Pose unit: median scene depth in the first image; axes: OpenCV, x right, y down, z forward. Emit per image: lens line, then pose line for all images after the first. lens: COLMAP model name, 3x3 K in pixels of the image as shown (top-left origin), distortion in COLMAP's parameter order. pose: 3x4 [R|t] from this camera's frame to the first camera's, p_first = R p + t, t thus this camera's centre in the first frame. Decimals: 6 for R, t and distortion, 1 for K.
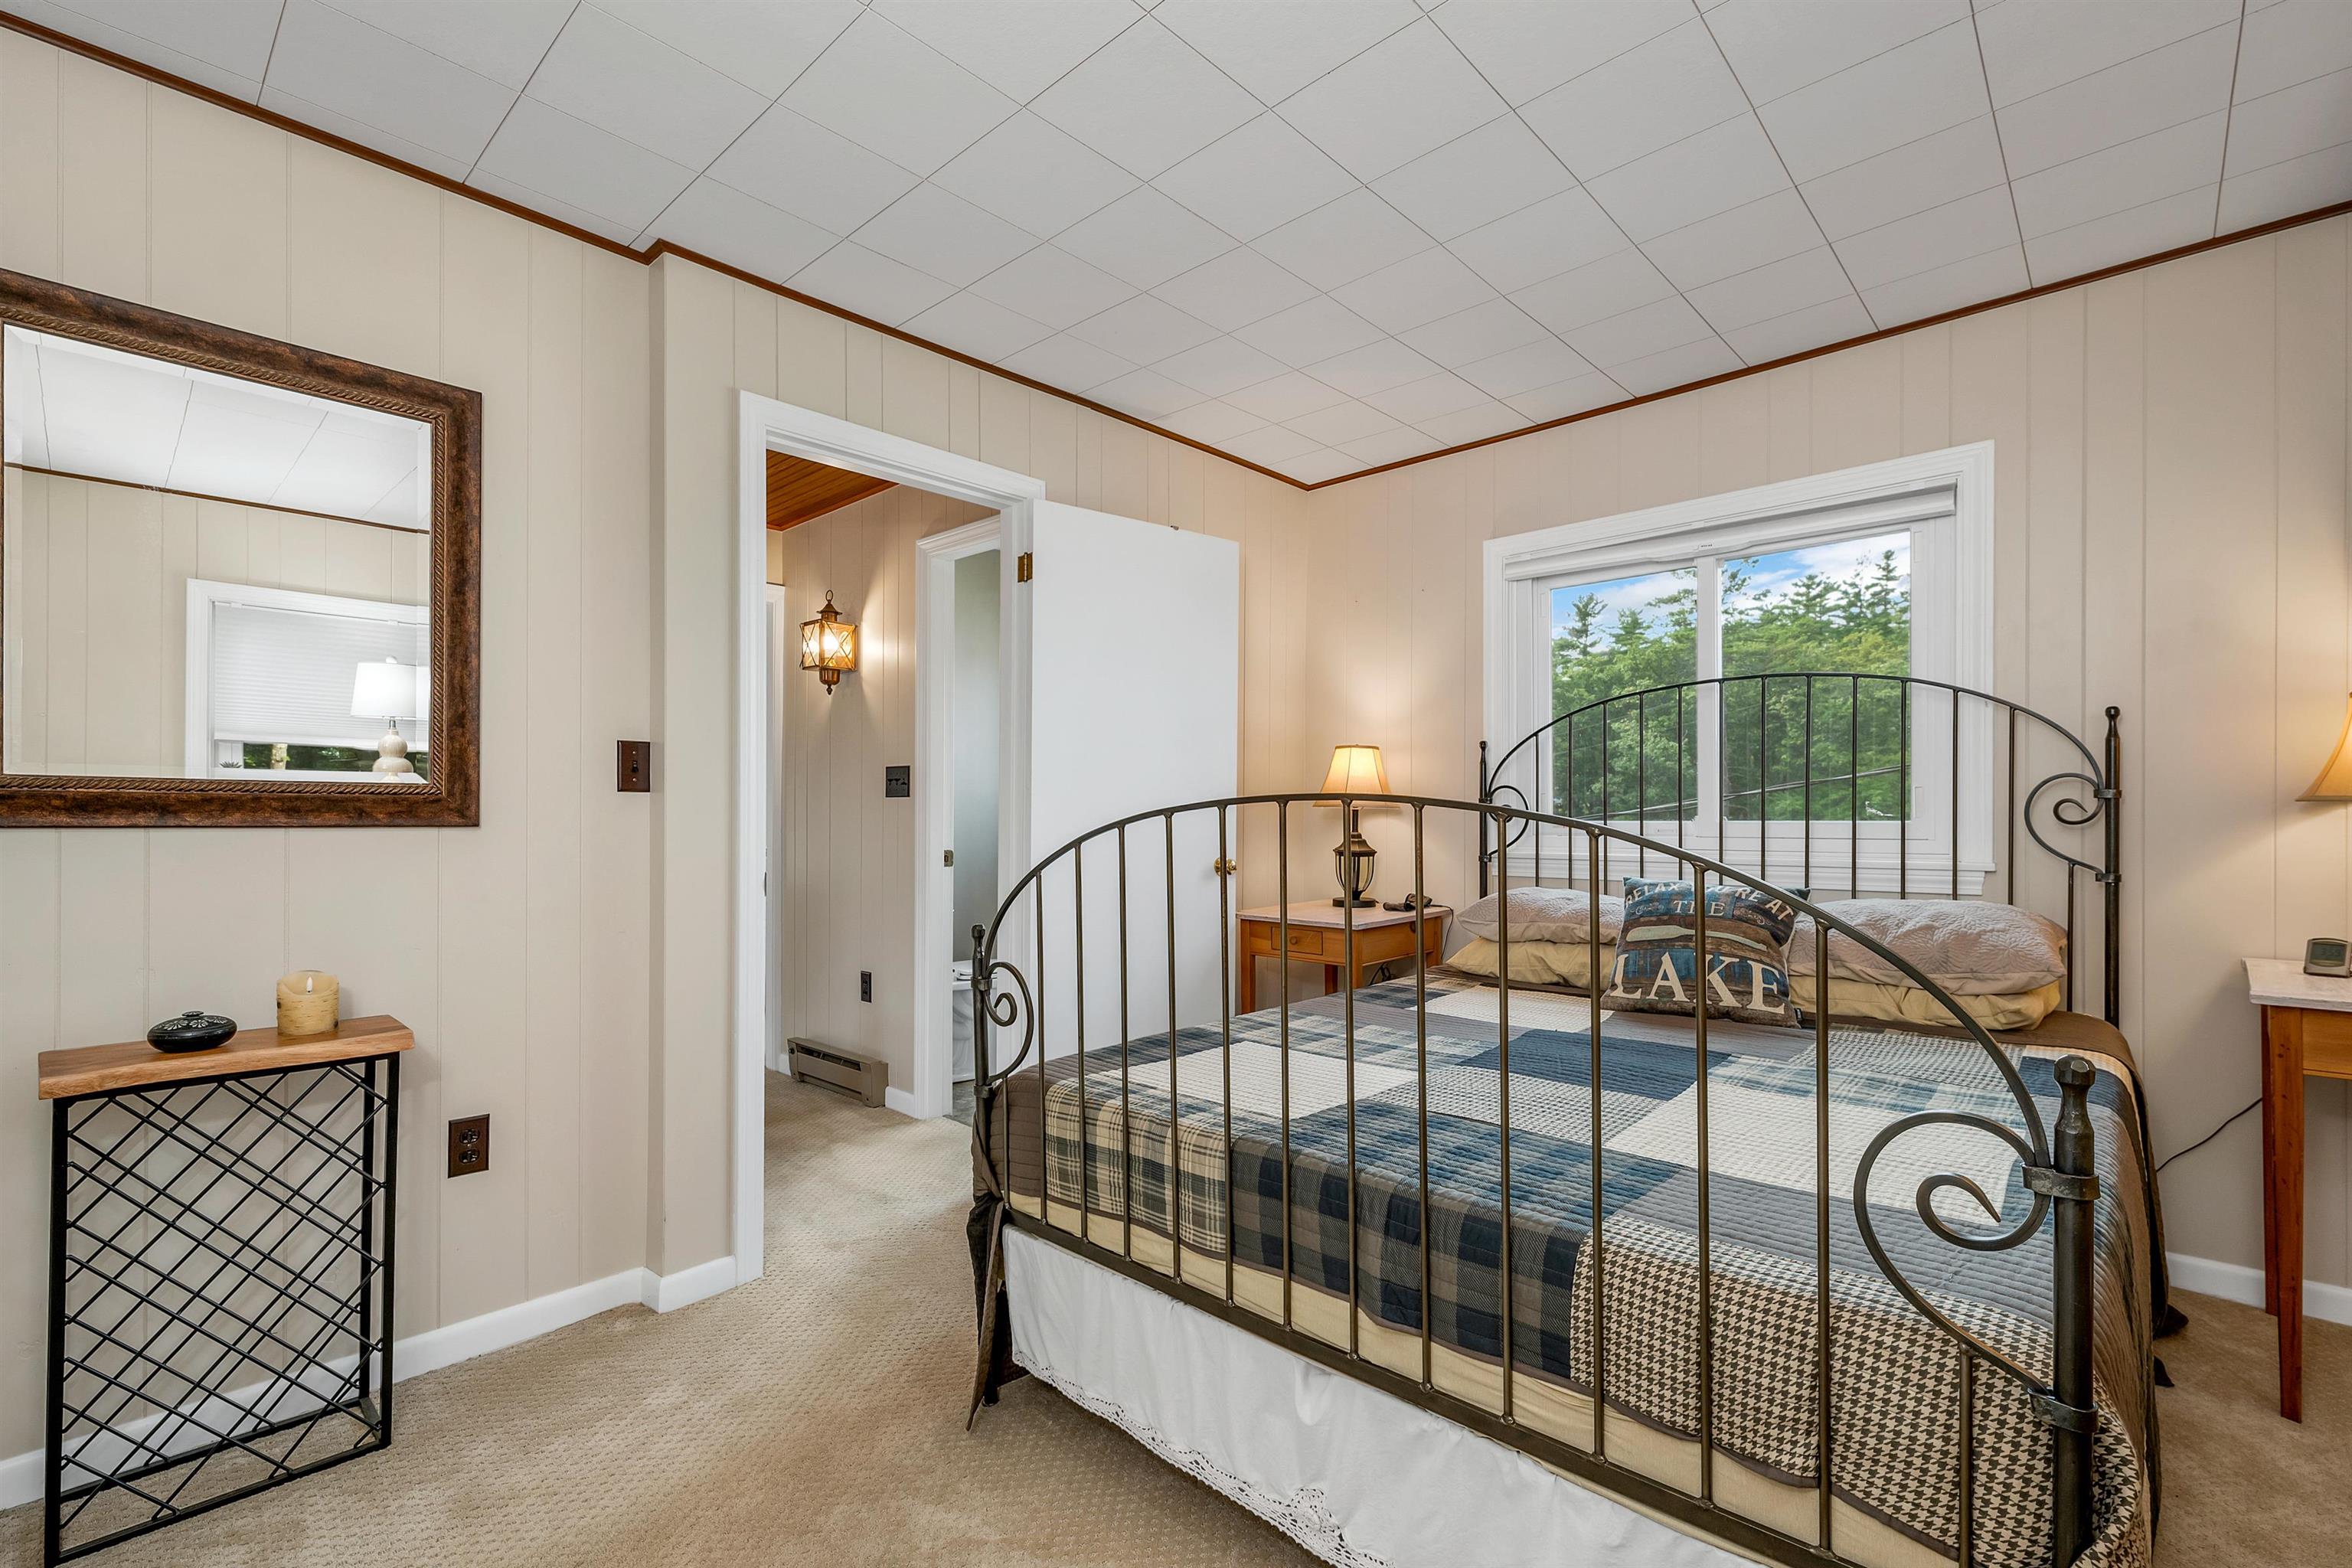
lens RADIAL K [[1015.0, 0, 1158.2], [0, 1015.0, 817.2], [0, 0, 1]] dist [-0.000281, 0.000265]
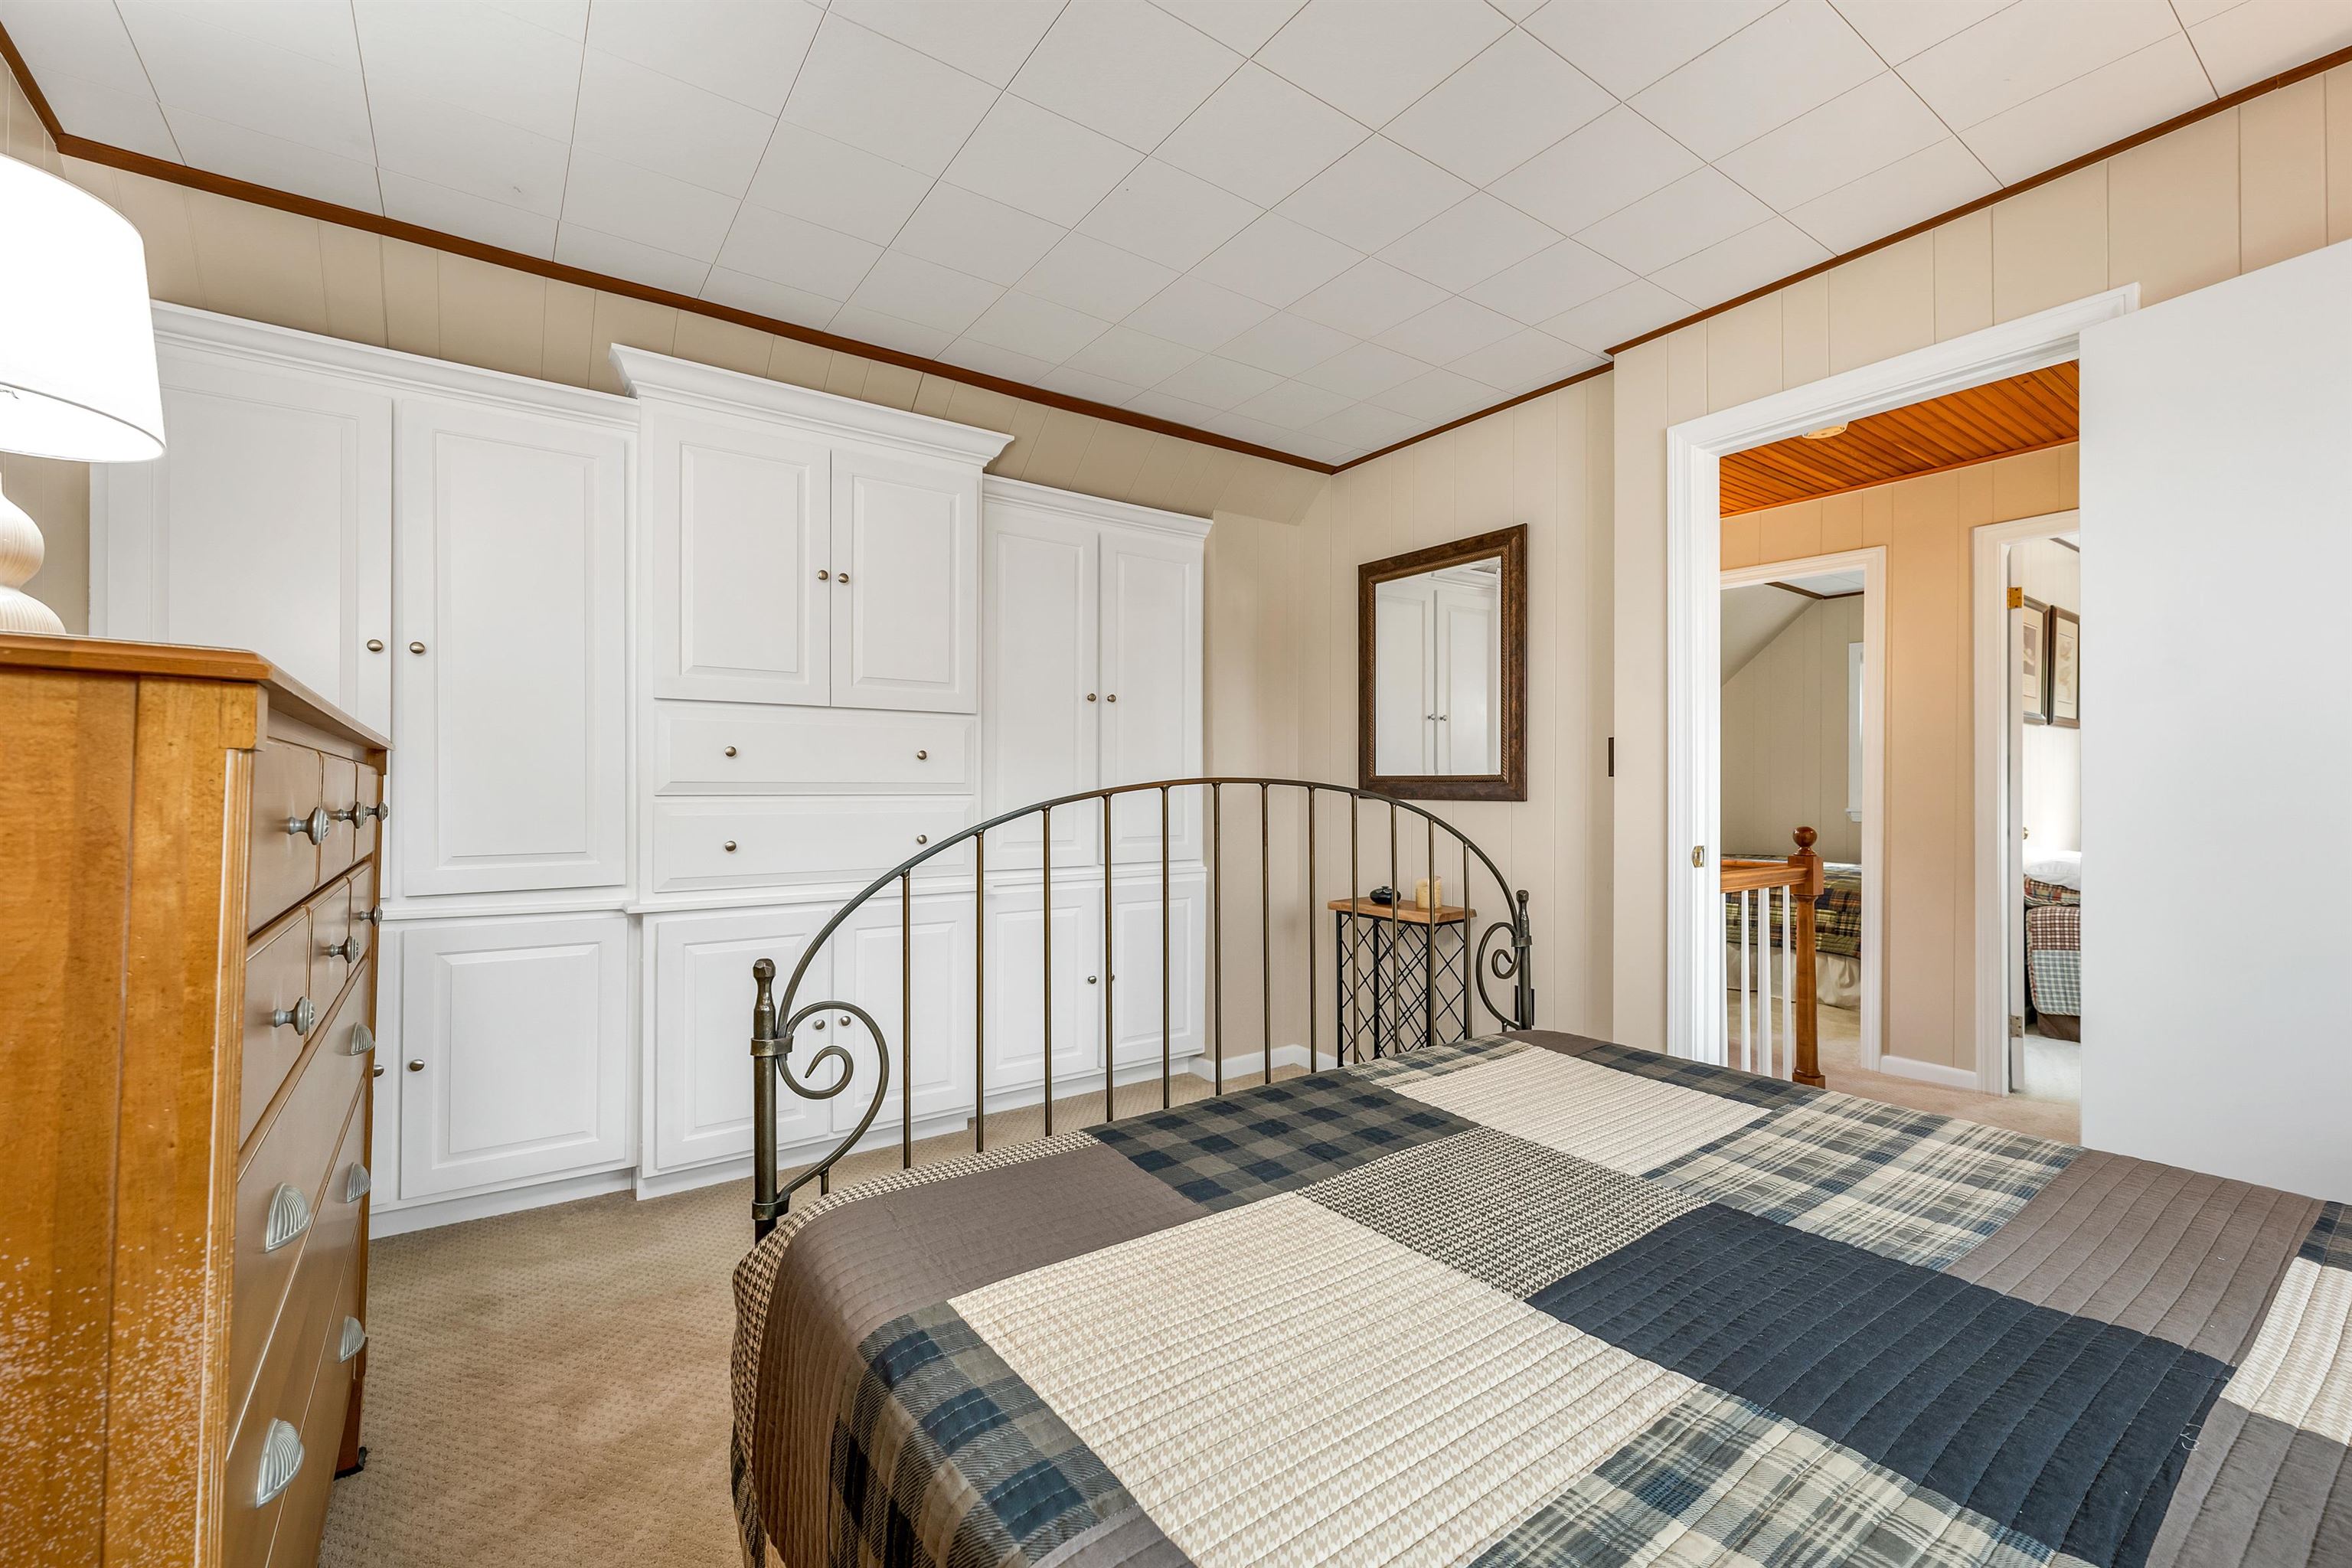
lens RADIAL K [[984.4, 0, 1184.3], [0, 984.4, 787.7], [0, 0, 1]] dist [0.007632, -0.000495]
pose [[-0.185768, -0.003124, -0.982589, 1.064501], [-0.004763, 0.999986, -0.002279, -0.006509], [0.982582, 0.004257, -0.185780, 0.891849]]
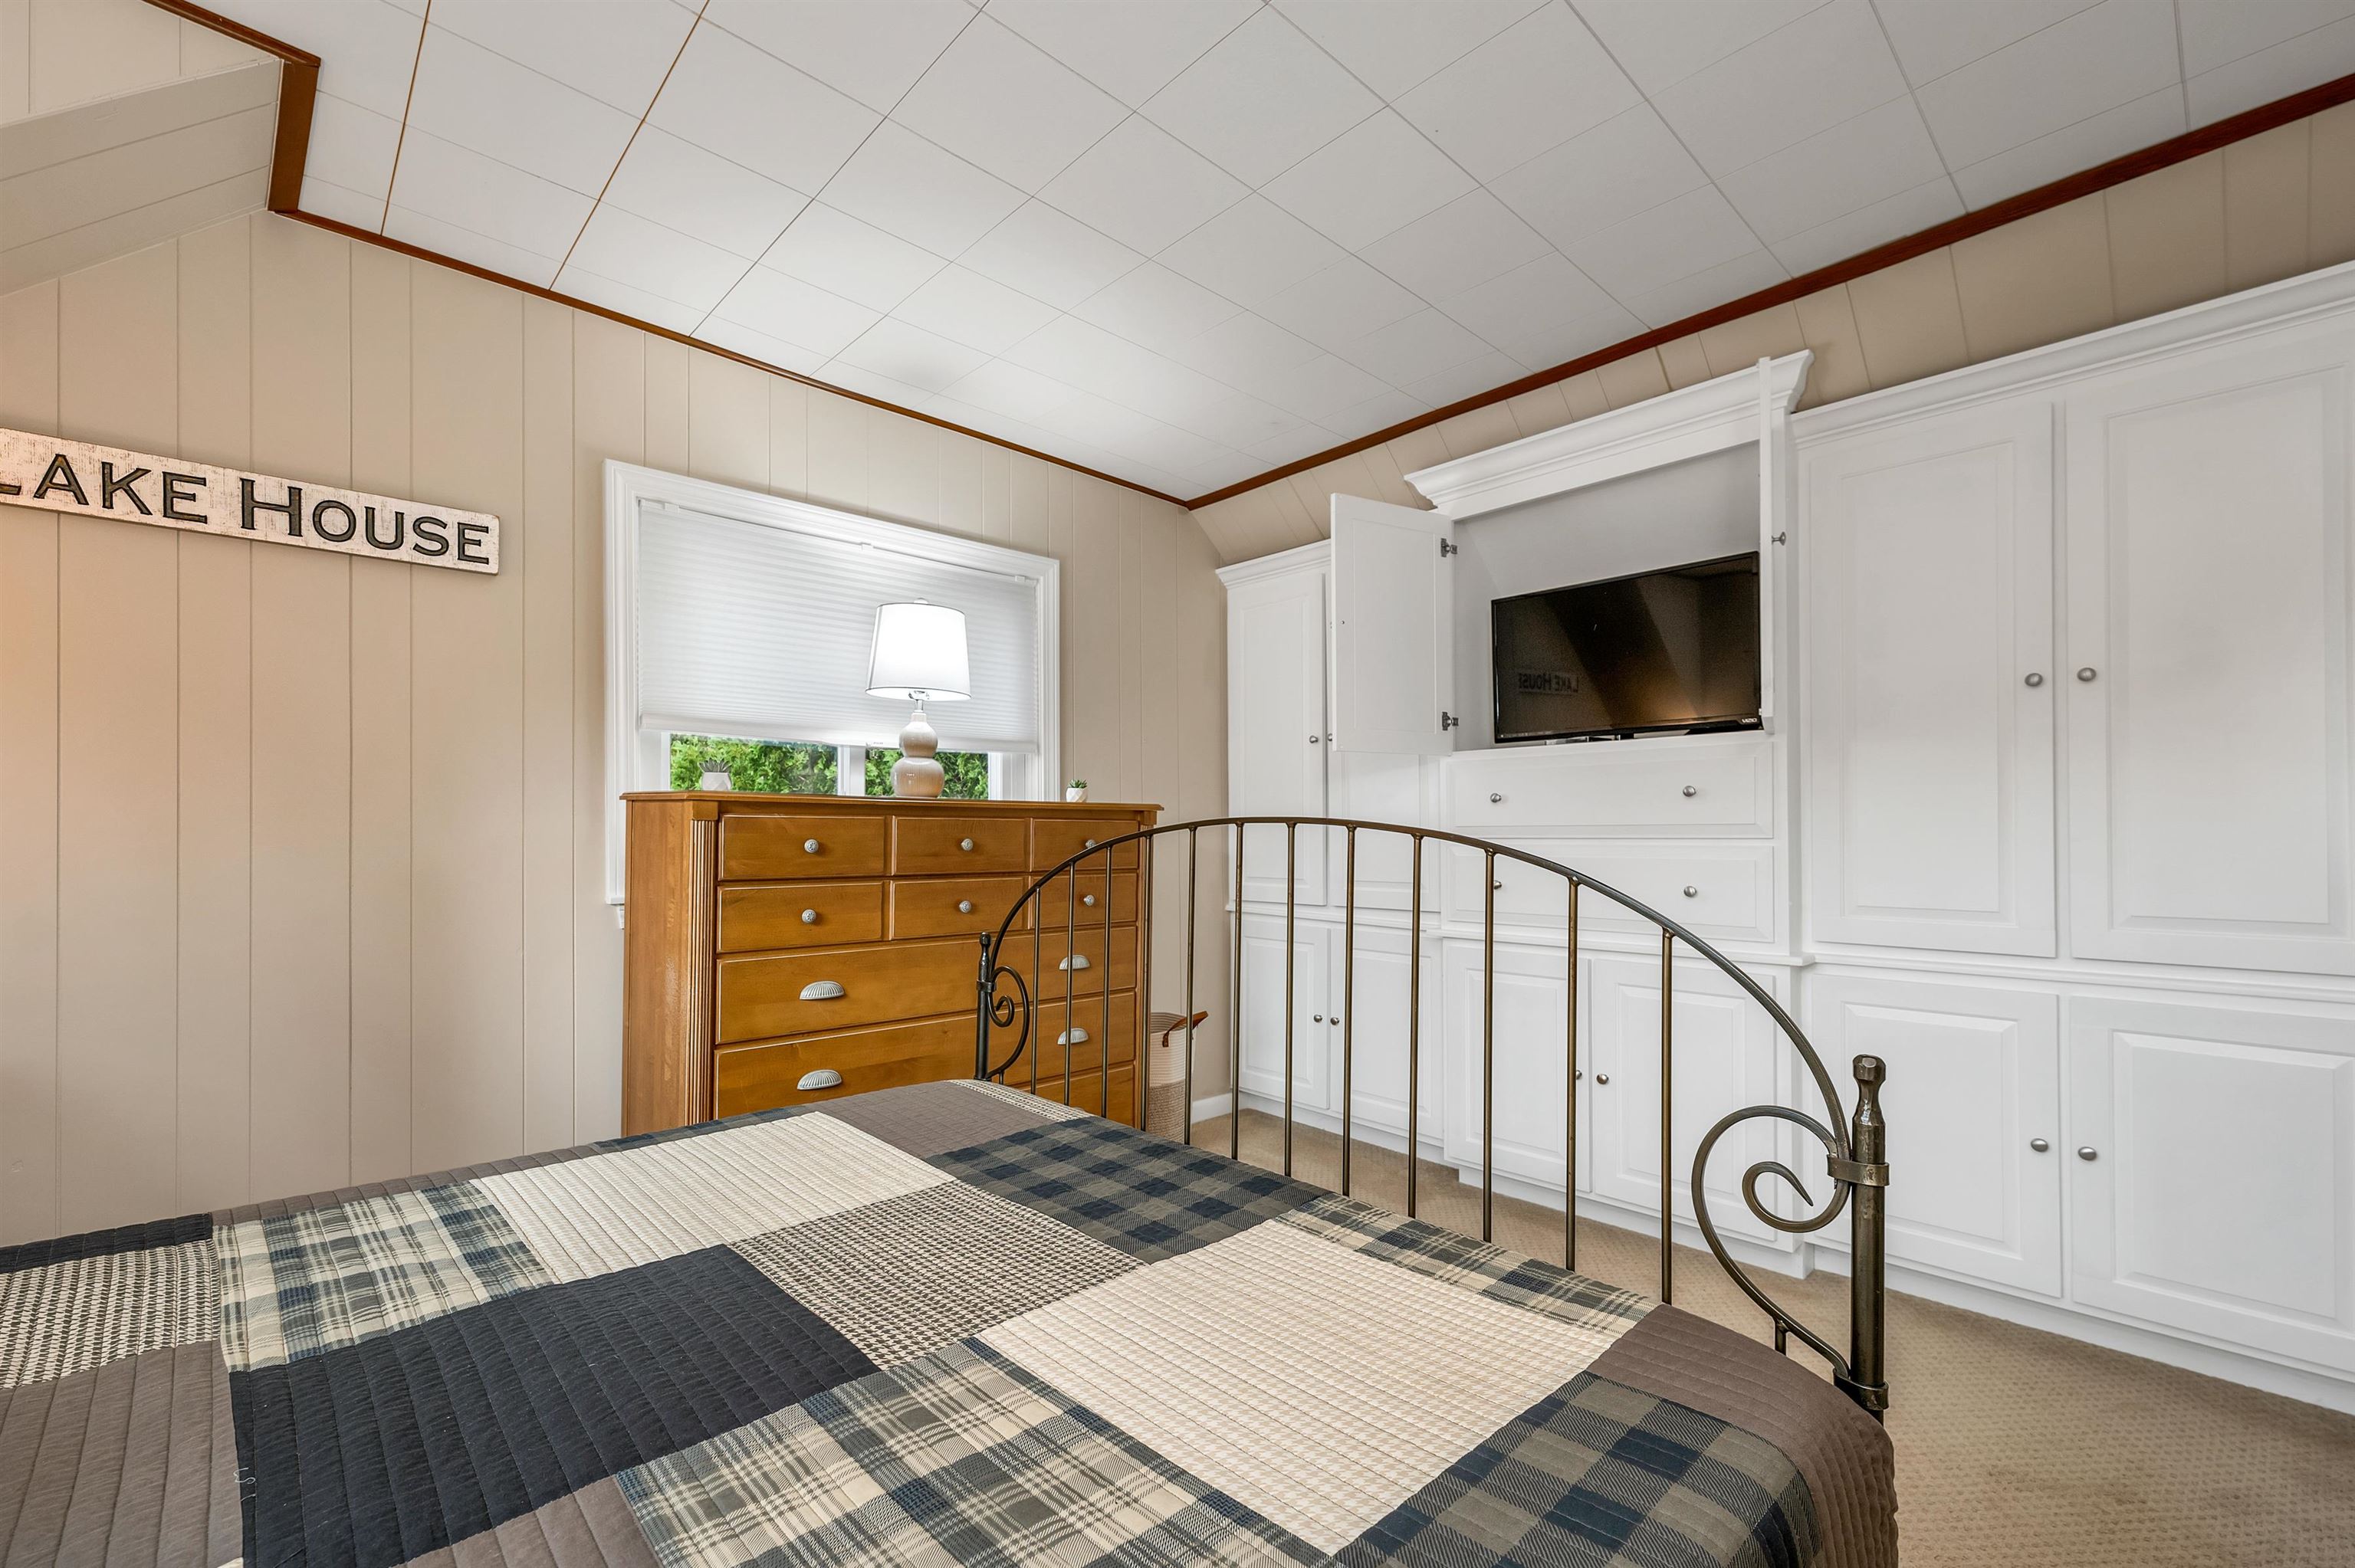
lens RADIAL K [[985.5, 0, 1138.4], [0, 985.5, 832.4], [0, 0, 1]] dist [0.007632, -0.000495]
pose [[-0.996970, -0.000237, 0.077783, 0.147250], [-0.000254, 1.000000, -0.000207, -0.004722], [-0.077783, -0.000227, -0.996970, 1.633609]]
